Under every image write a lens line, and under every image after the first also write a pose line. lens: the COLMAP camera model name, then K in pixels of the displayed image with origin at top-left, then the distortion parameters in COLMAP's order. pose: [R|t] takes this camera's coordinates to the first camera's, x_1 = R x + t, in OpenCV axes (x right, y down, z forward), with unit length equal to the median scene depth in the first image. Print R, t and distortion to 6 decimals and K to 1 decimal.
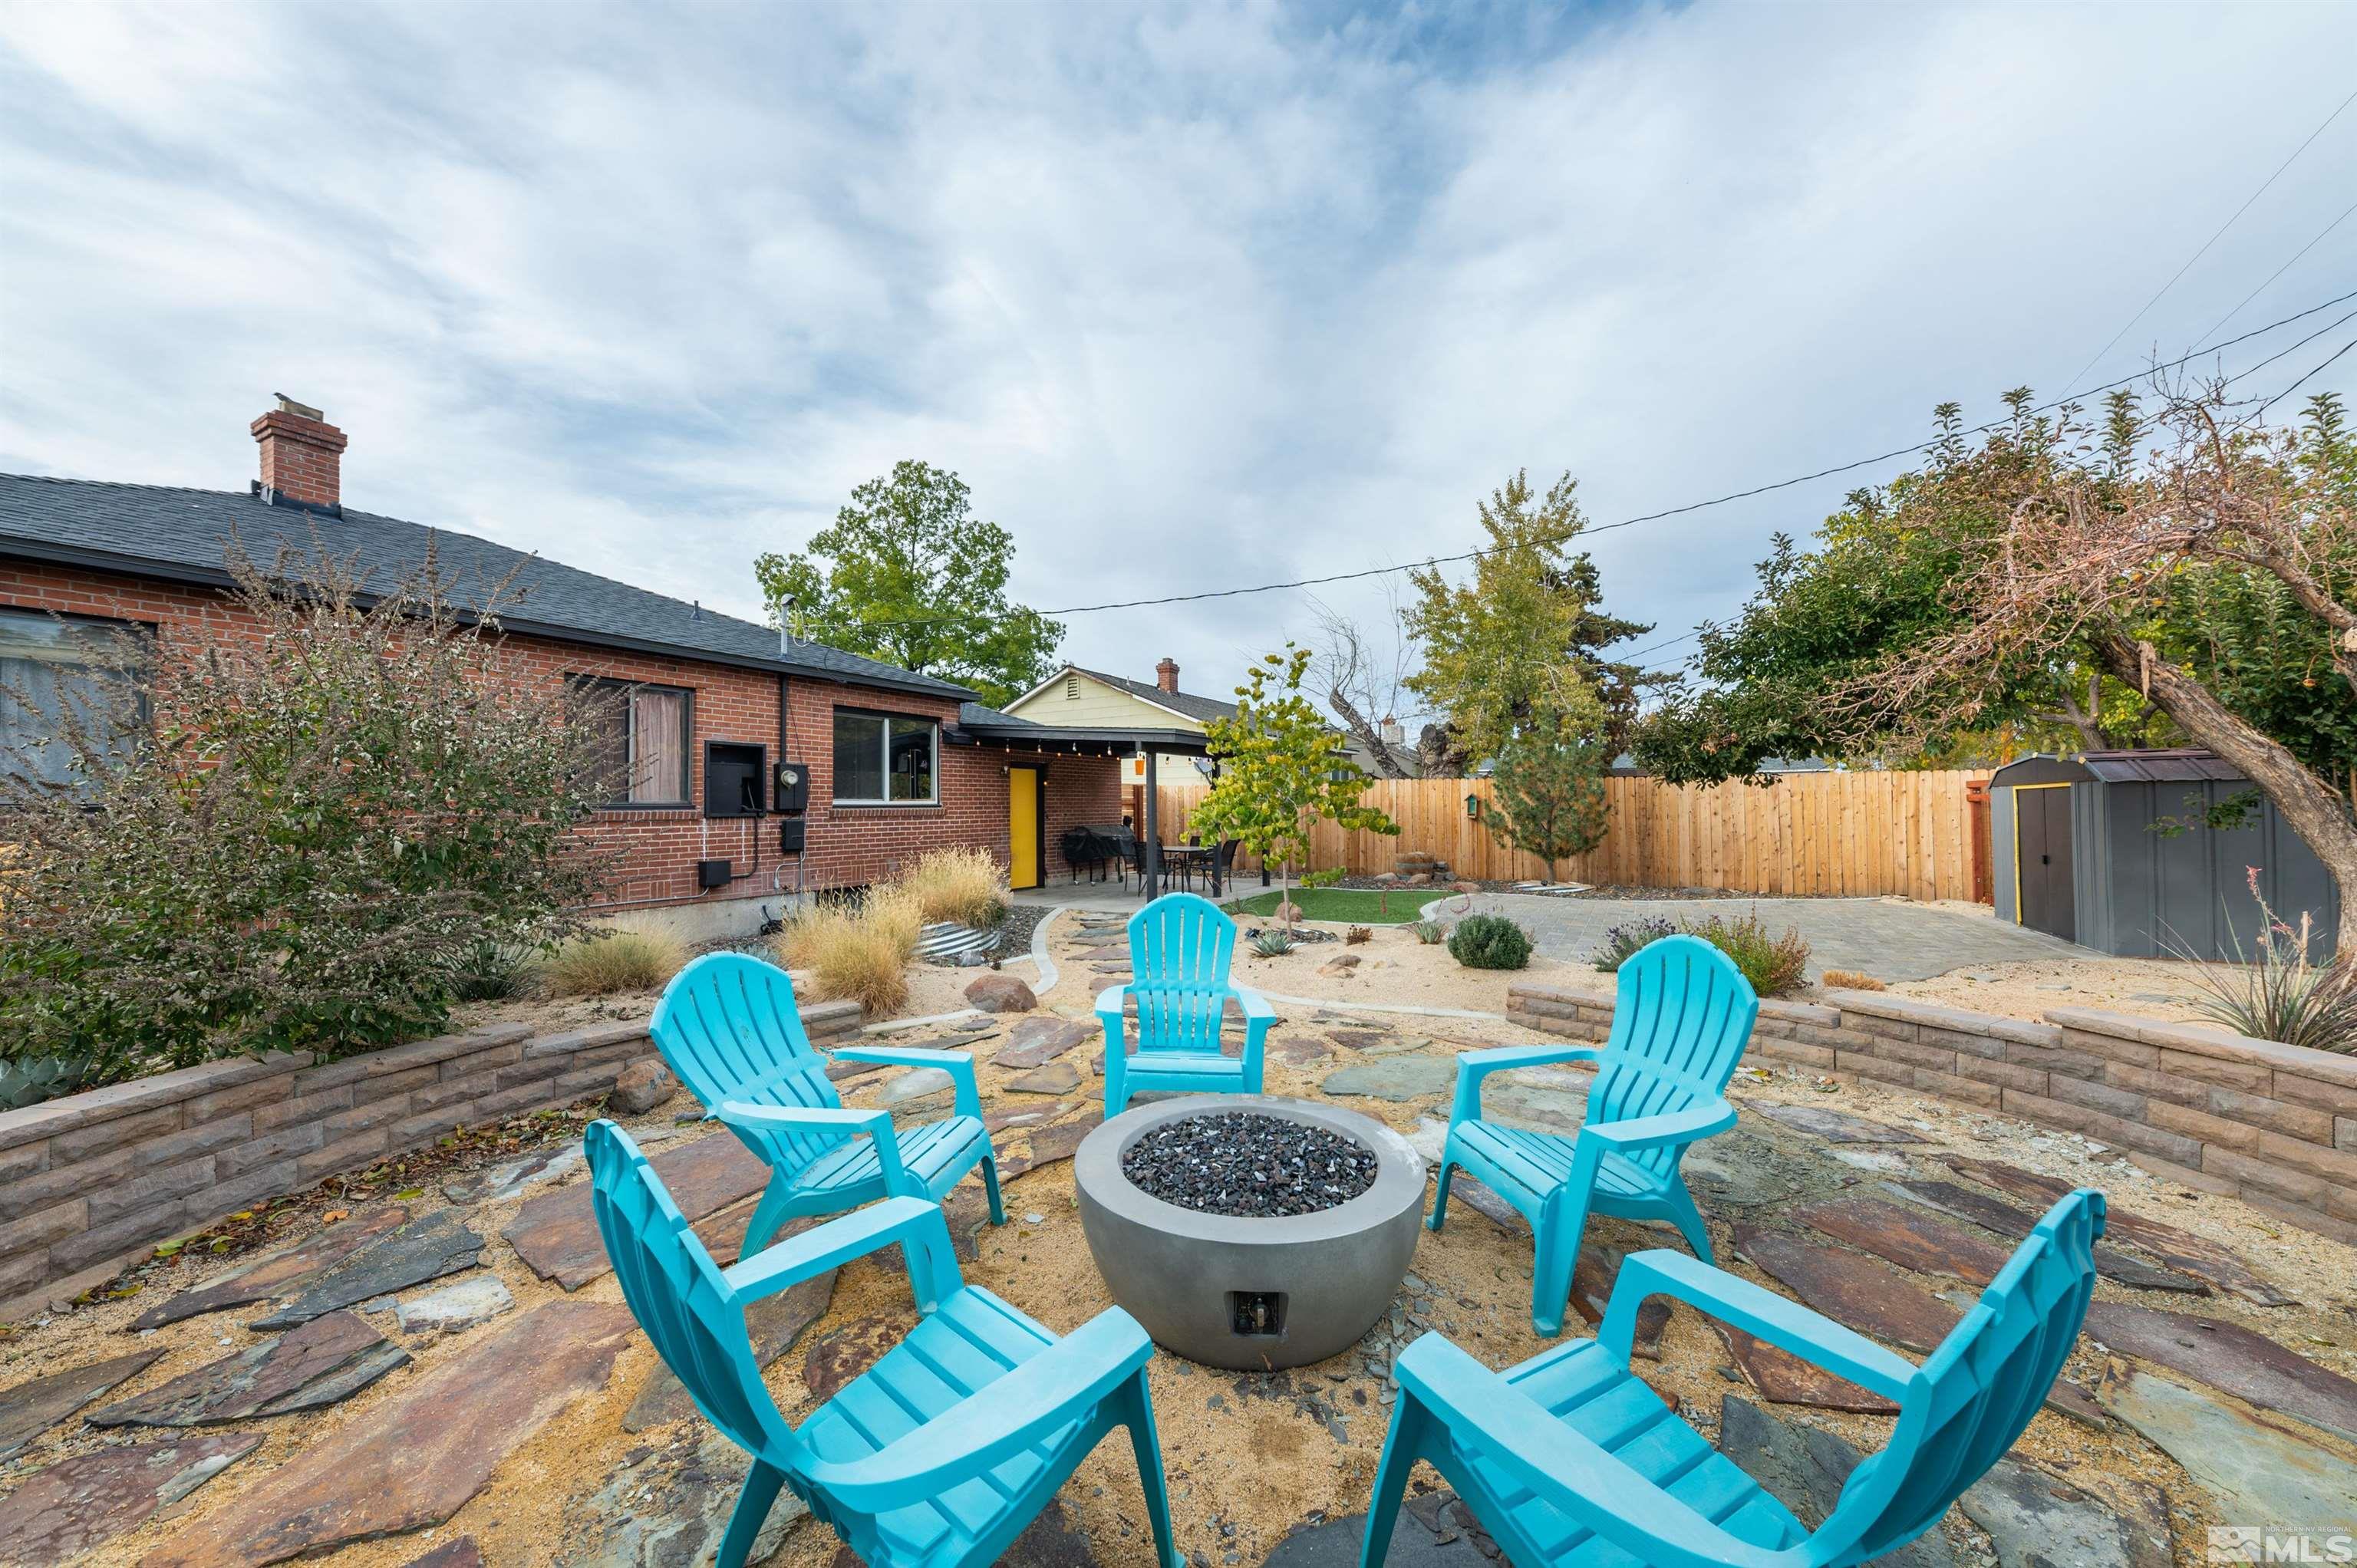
lens RADIAL K [[806.2, 0, 1185.4], [0, 806.2, 789.8], [0, 0, 1]] dist [0.009345, -0.004999]
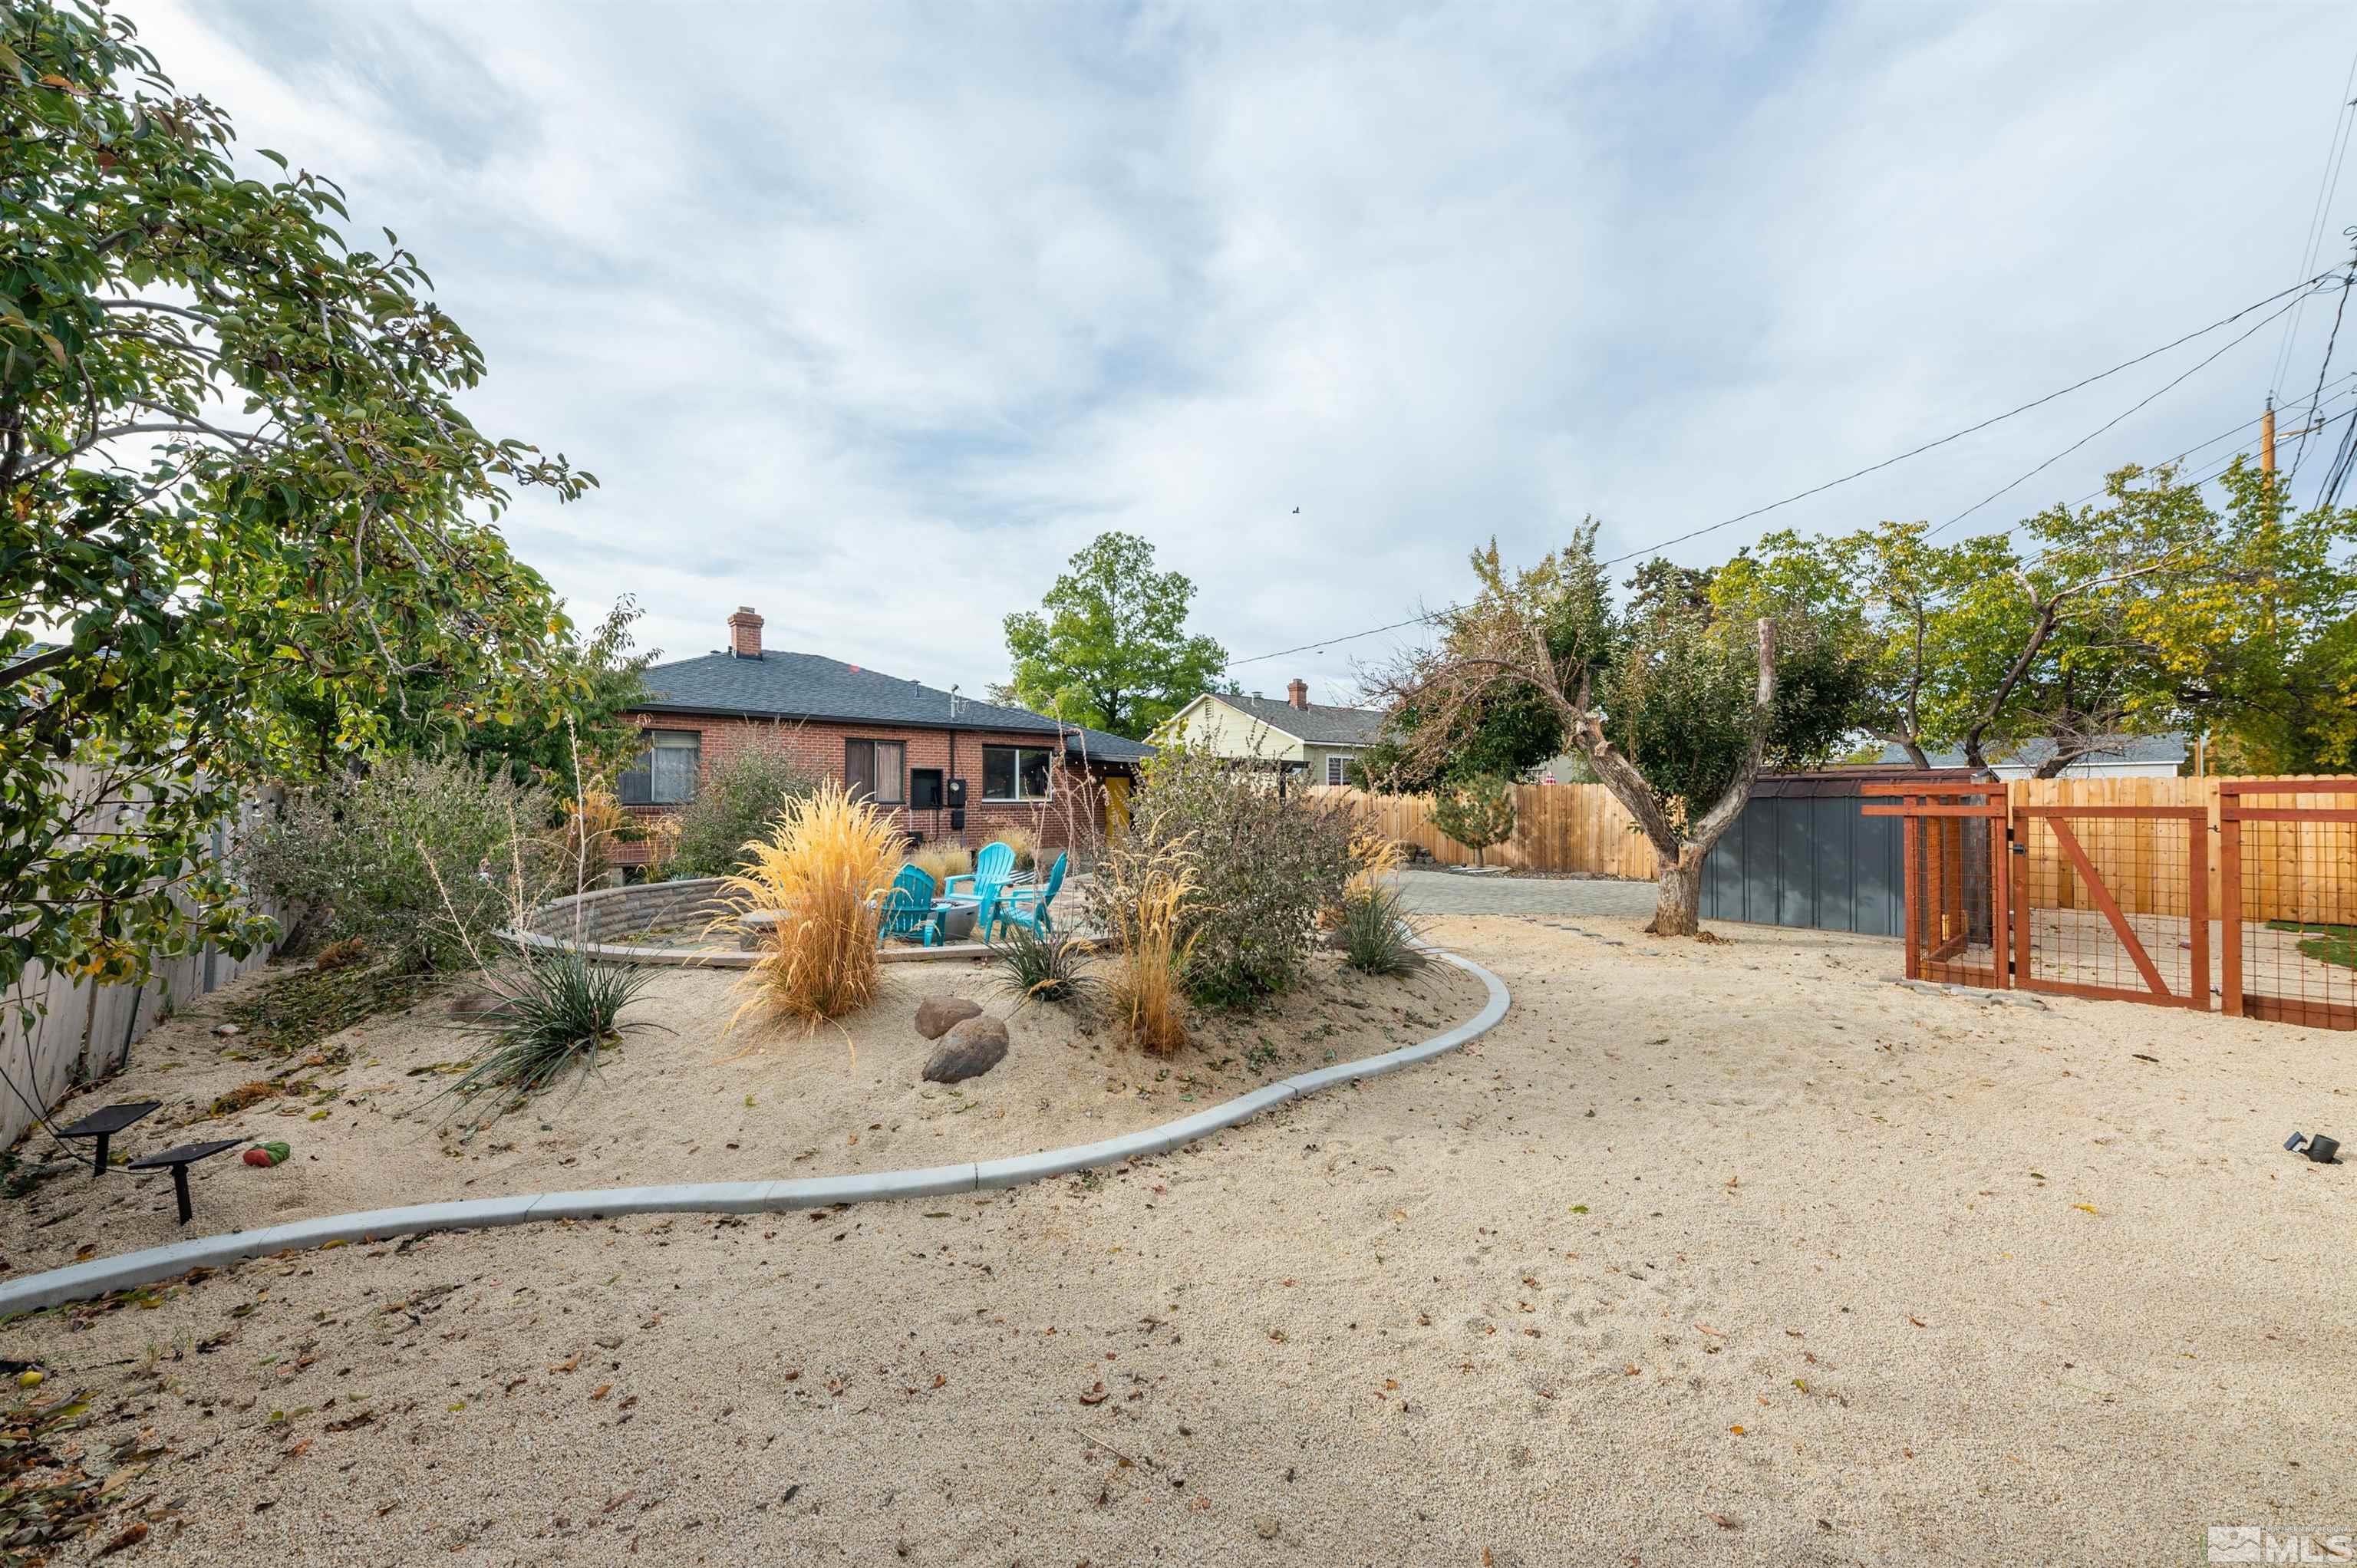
lens RADIAL K [[814.6, 0, 1184.6], [0, 814.6, 787.2], [0, 0, 1]] dist [-0.001083, -0.000510]
pose [[0.941367, 0.003030, -0.337370, 0.450487], [0.000167, 0.999955, 0.009445, -0.023828], [0.337384, -0.008948, 0.941325, -0.397550]]
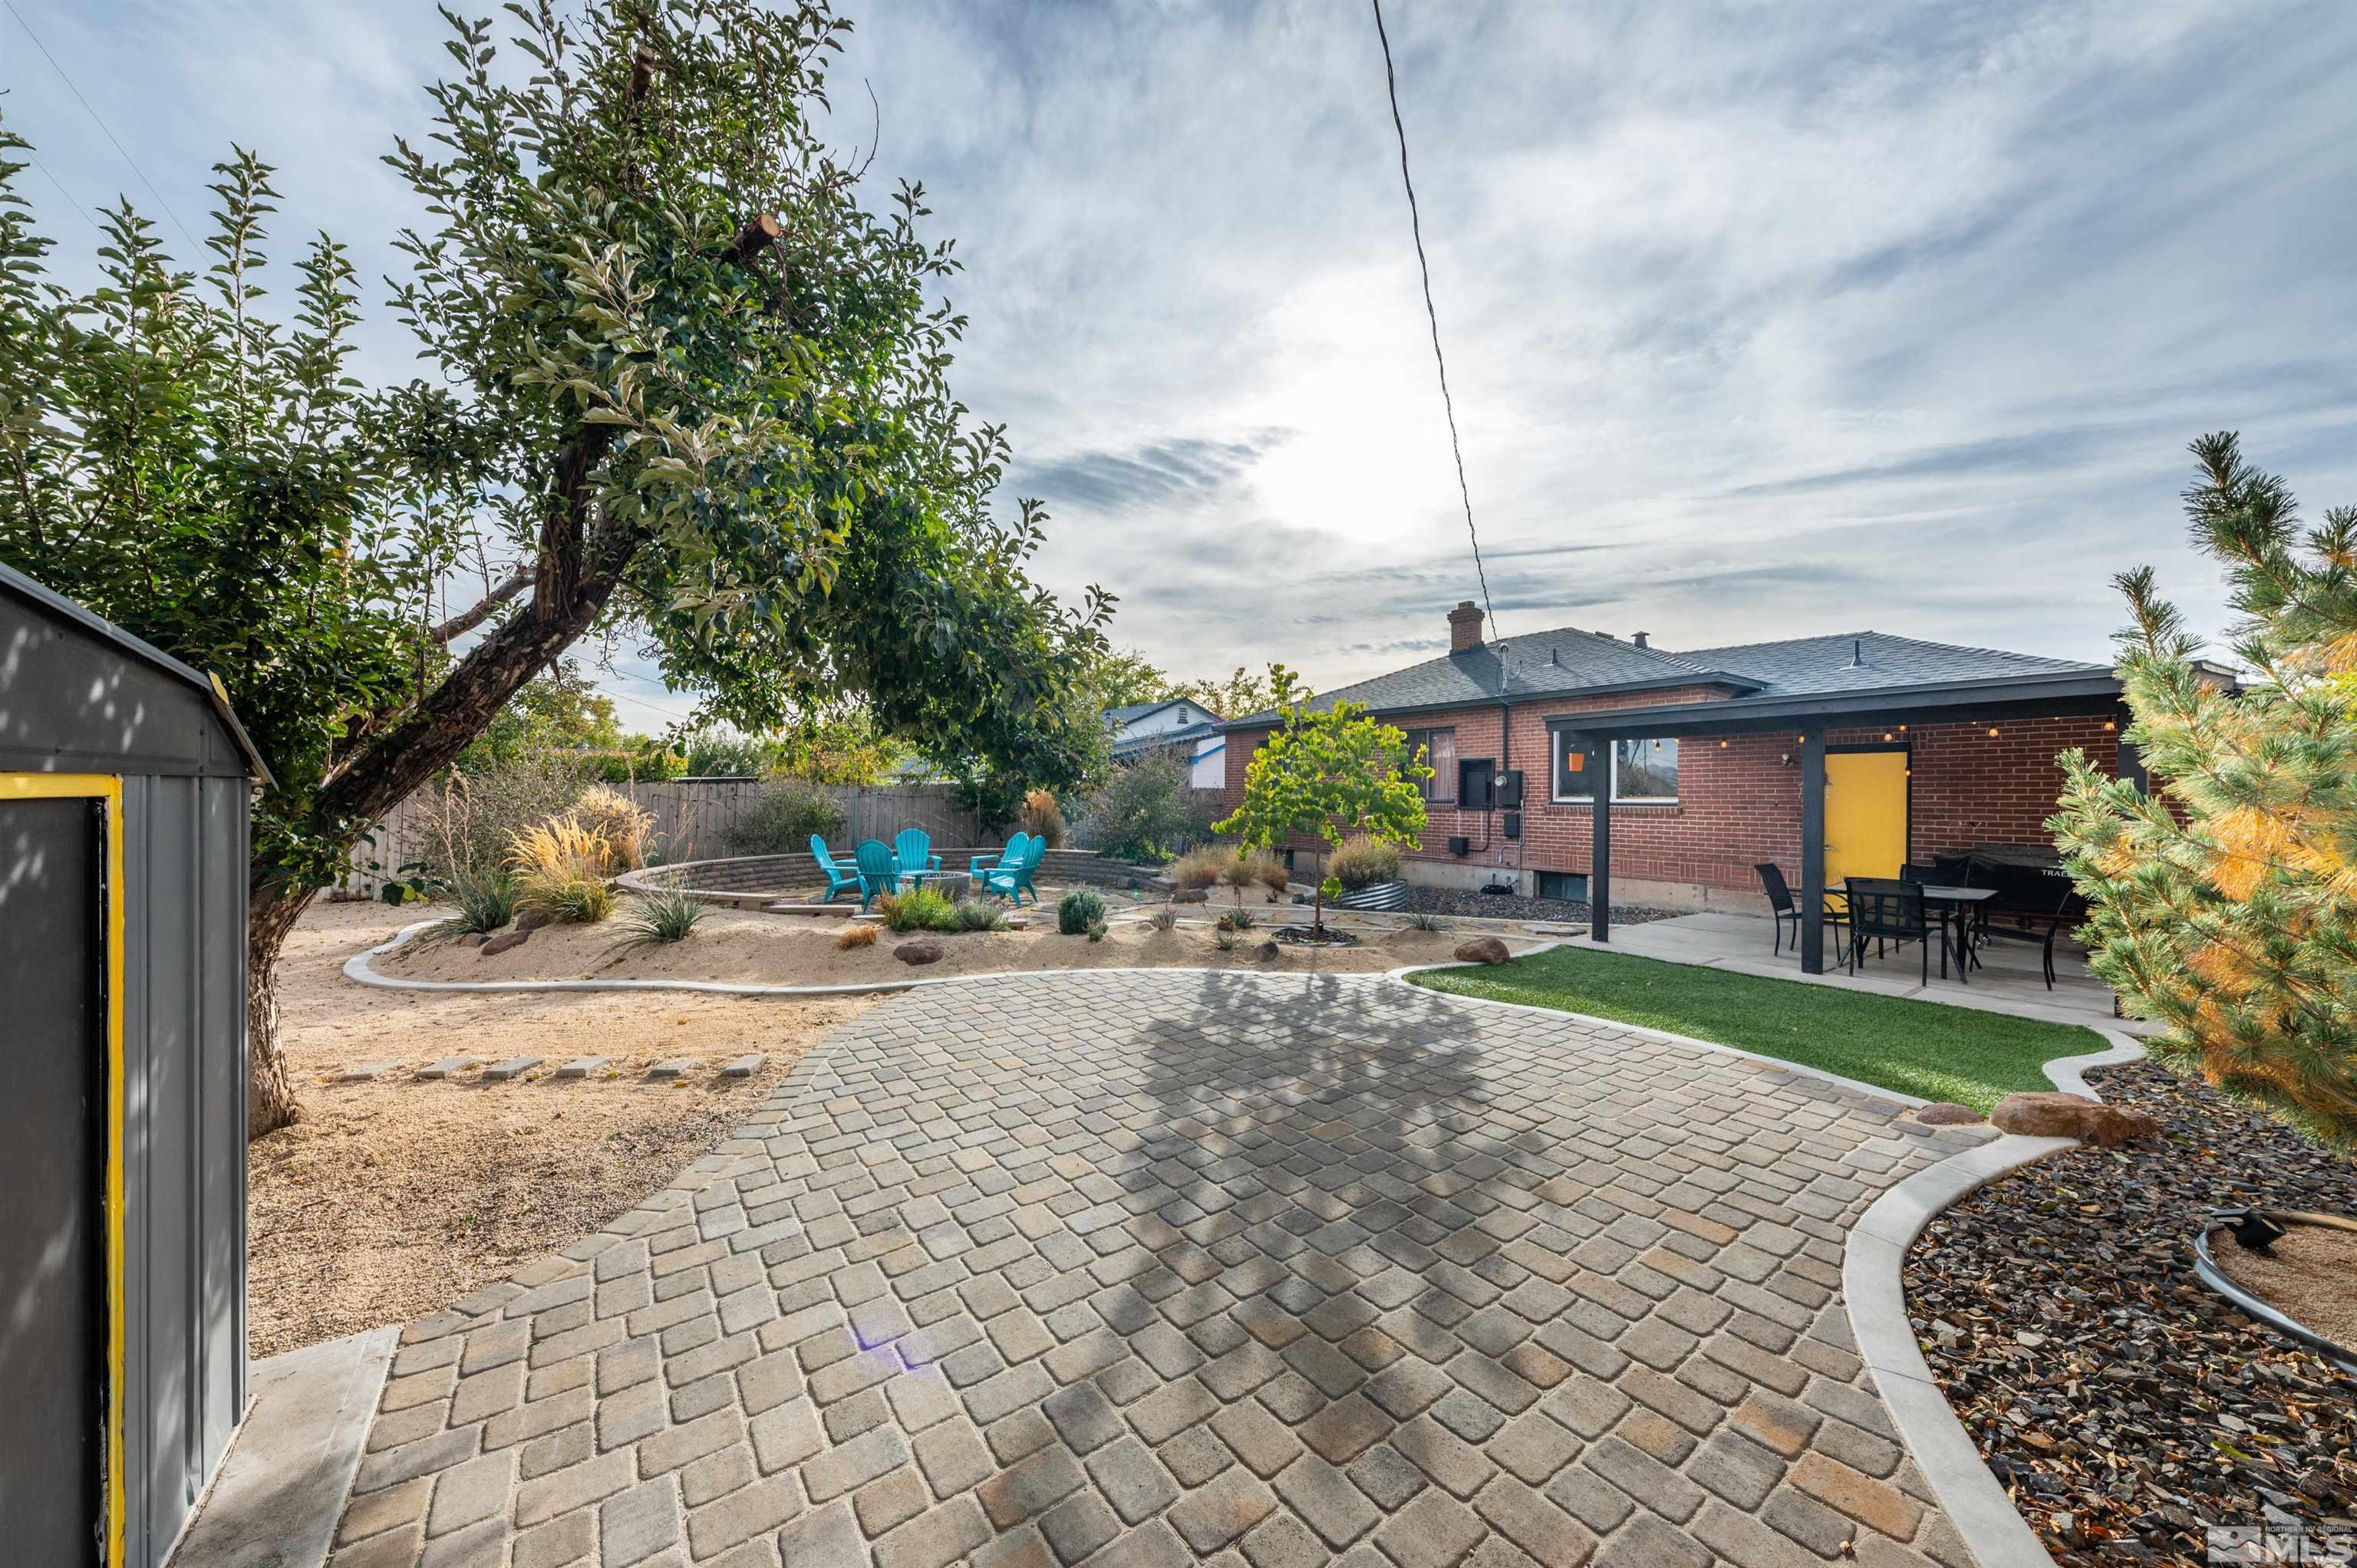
lens RADIAL K [[806.2, 0, 1185.4], [0, 806.2, 789.8], [0, 0, 1]] dist [0.009345, -0.004999]
pose [[-0.384209, 0.003240, -0.923240, 0.718155], [0.023622, 0.999701, -0.006322, -0.003721], [0.922944, -0.024238, -0.384171, 0.775526]]
